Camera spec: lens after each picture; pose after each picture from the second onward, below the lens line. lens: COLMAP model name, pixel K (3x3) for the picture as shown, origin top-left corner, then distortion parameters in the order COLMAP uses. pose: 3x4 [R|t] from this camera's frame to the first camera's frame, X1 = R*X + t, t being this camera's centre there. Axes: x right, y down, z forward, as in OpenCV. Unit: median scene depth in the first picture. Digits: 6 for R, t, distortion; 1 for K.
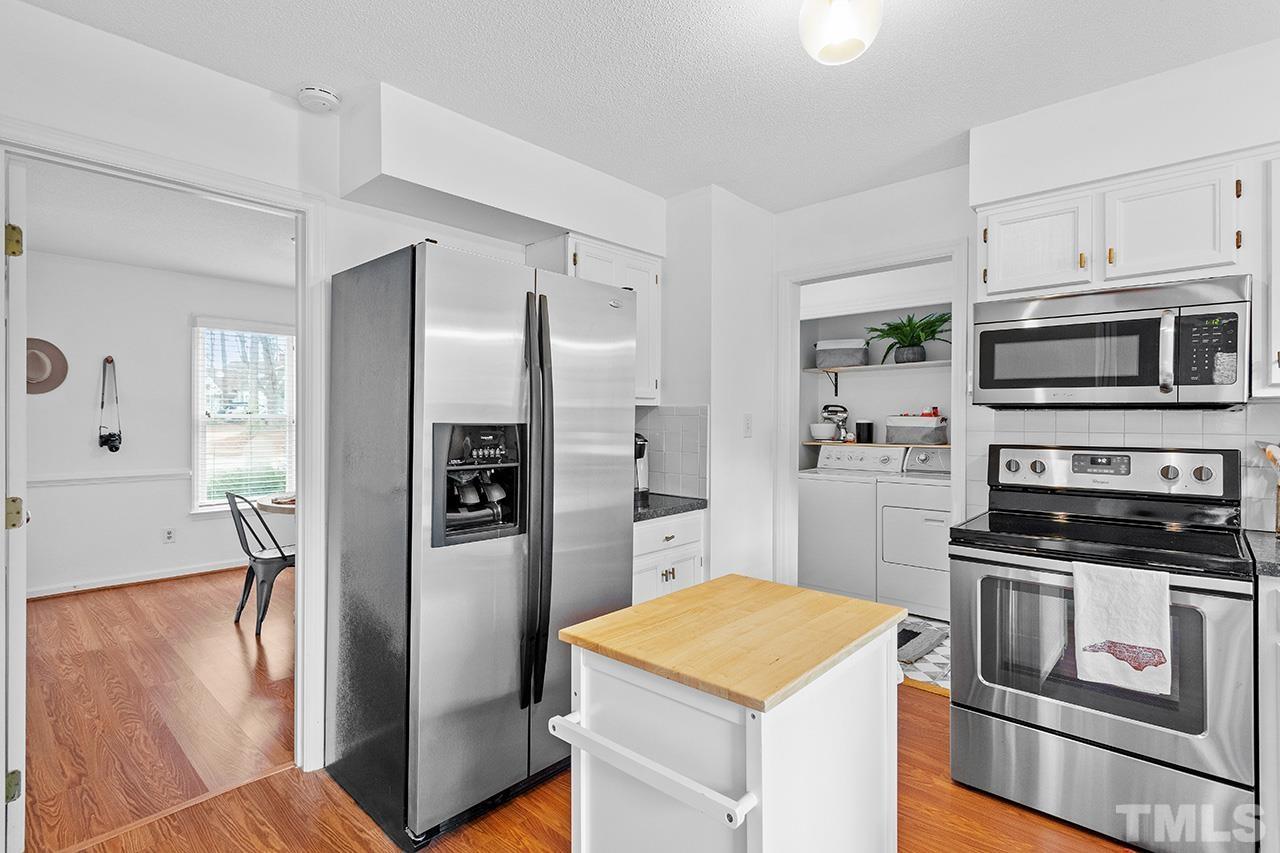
lens RADIAL K [[605.5, 0, 637.0], [0, 605.5, 416.1], [0, 0, 1]] dist [0.002569, 0.000432]
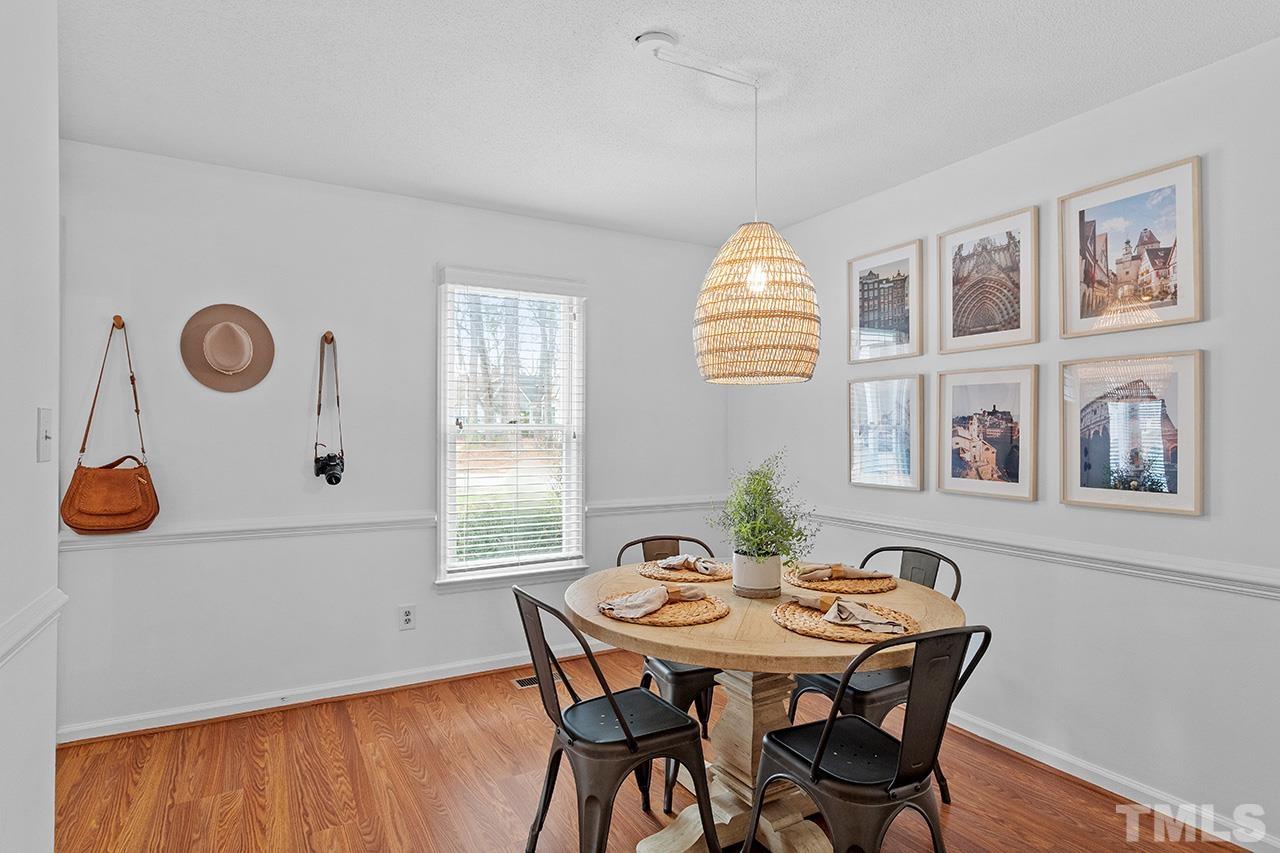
lens RADIAL K [[690.4, 0, 640.0], [0, 690.4, 426.5], [0, 0, 1]] dist [-0.000569, -0.000091]
pose [[0.948725, -0.002543, -0.316093, -0.335812], [0.001031, 0.999987, -0.004950, 0.003209], [0.316101, 0.004371, 0.948715, 0.422089]]
